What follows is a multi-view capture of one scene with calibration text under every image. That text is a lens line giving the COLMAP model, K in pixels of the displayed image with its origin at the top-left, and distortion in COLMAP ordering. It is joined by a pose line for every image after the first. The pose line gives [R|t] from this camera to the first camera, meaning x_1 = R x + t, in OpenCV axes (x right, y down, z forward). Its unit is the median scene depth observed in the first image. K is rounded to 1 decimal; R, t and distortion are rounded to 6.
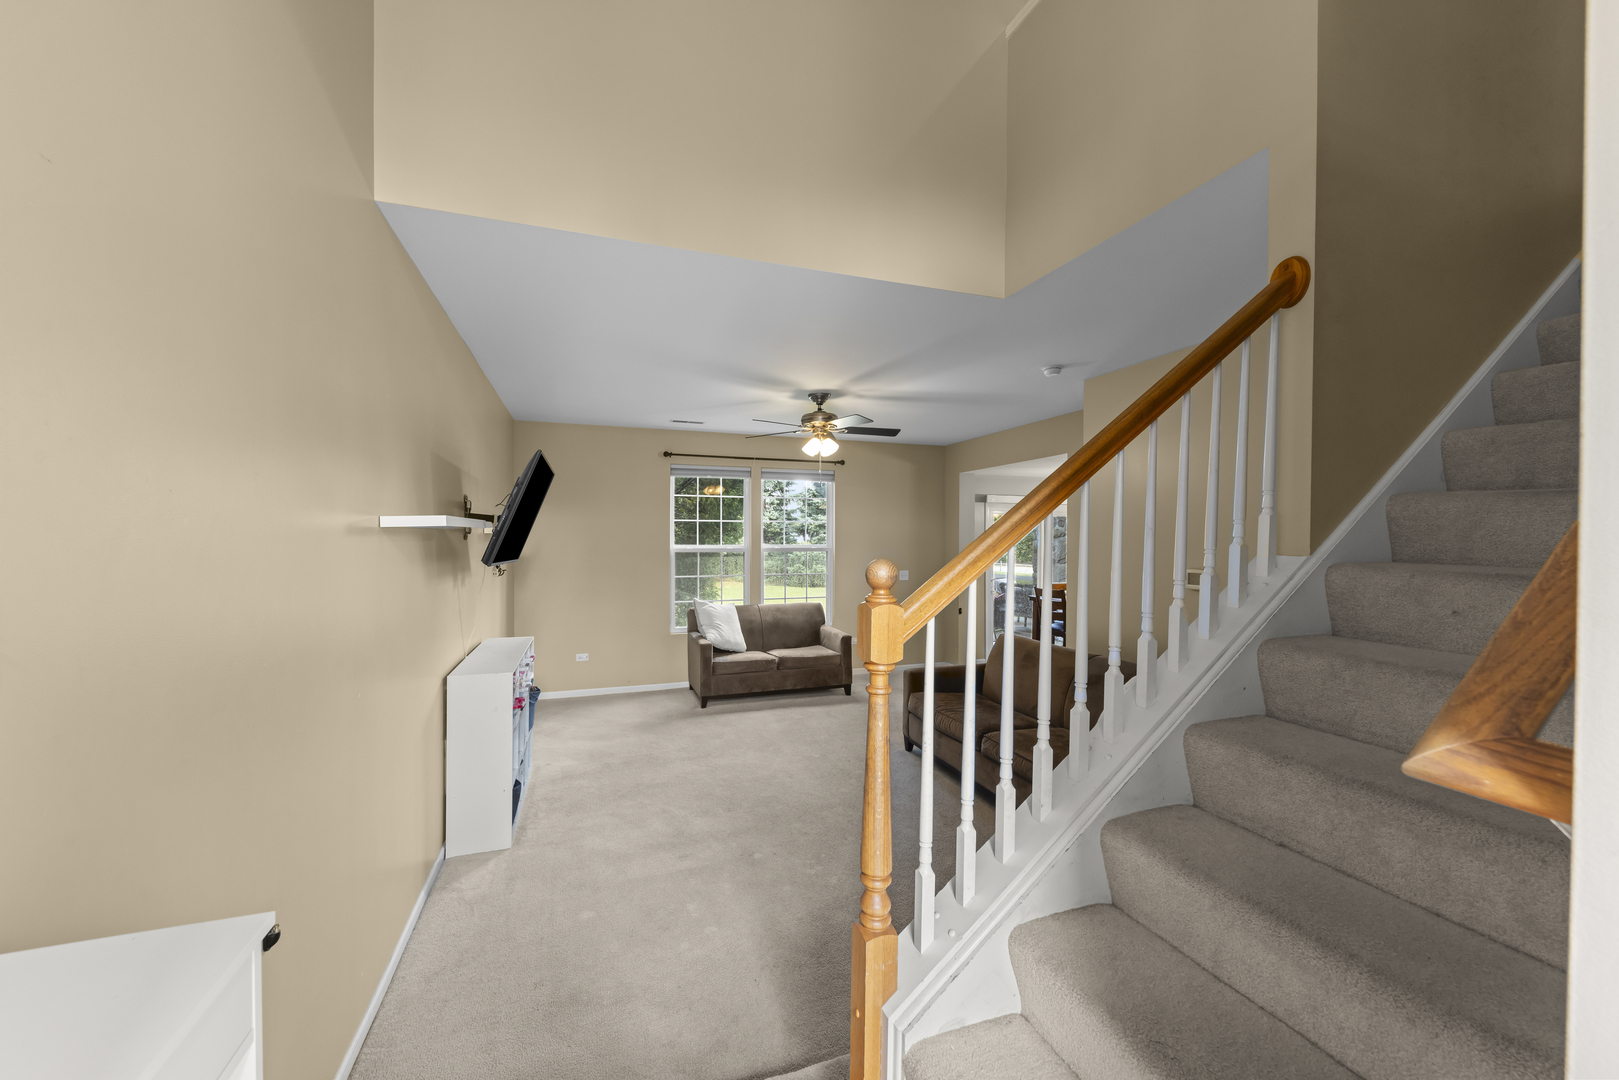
lens RADIAL K [[628.5, 0, 810.7], [0, 628.5, 543.4], [0, 0, 1]] dist [0.008075, -0.004134]
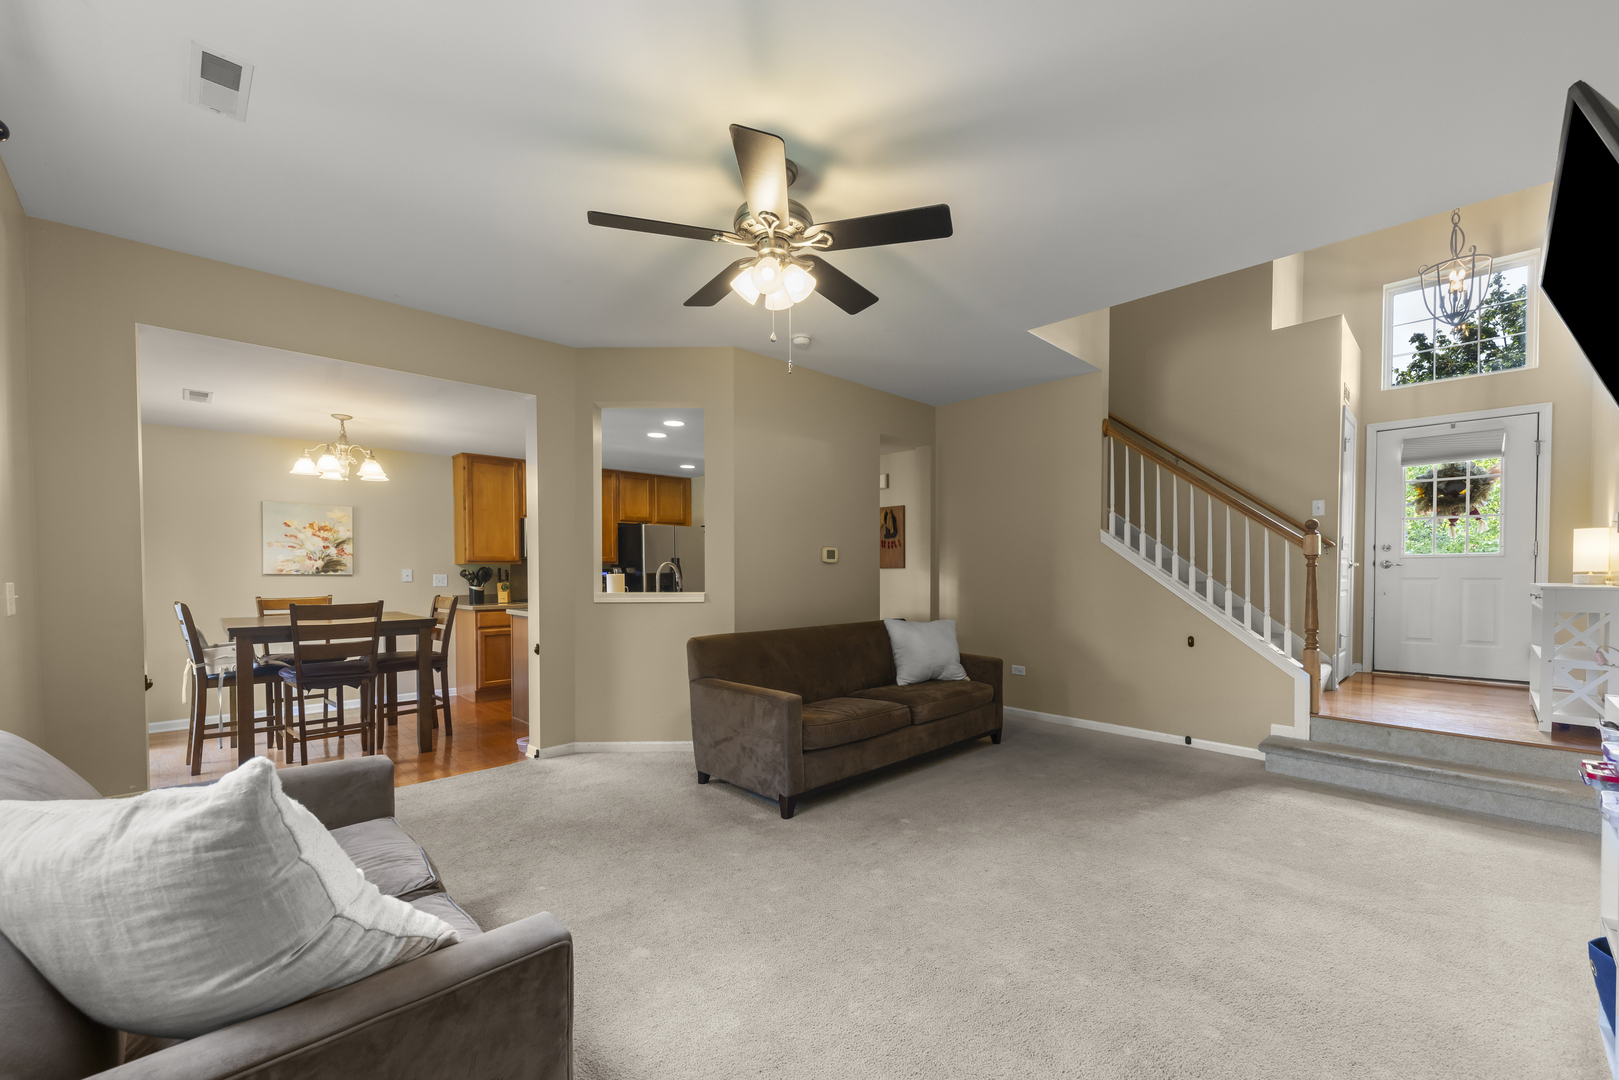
lens RADIAL K [[628.5, 0, 814.6], [0, 628.5, 579.7], [0, 0, 1]] dist [0.008075, -0.004134]
pose [[-0.423252, -0.016703, 0.905858, -0.357399], [0.010030, 0.999682, 0.023120, 0.048764], [-0.905956, 0.018871, -0.422950, 0.977964]]
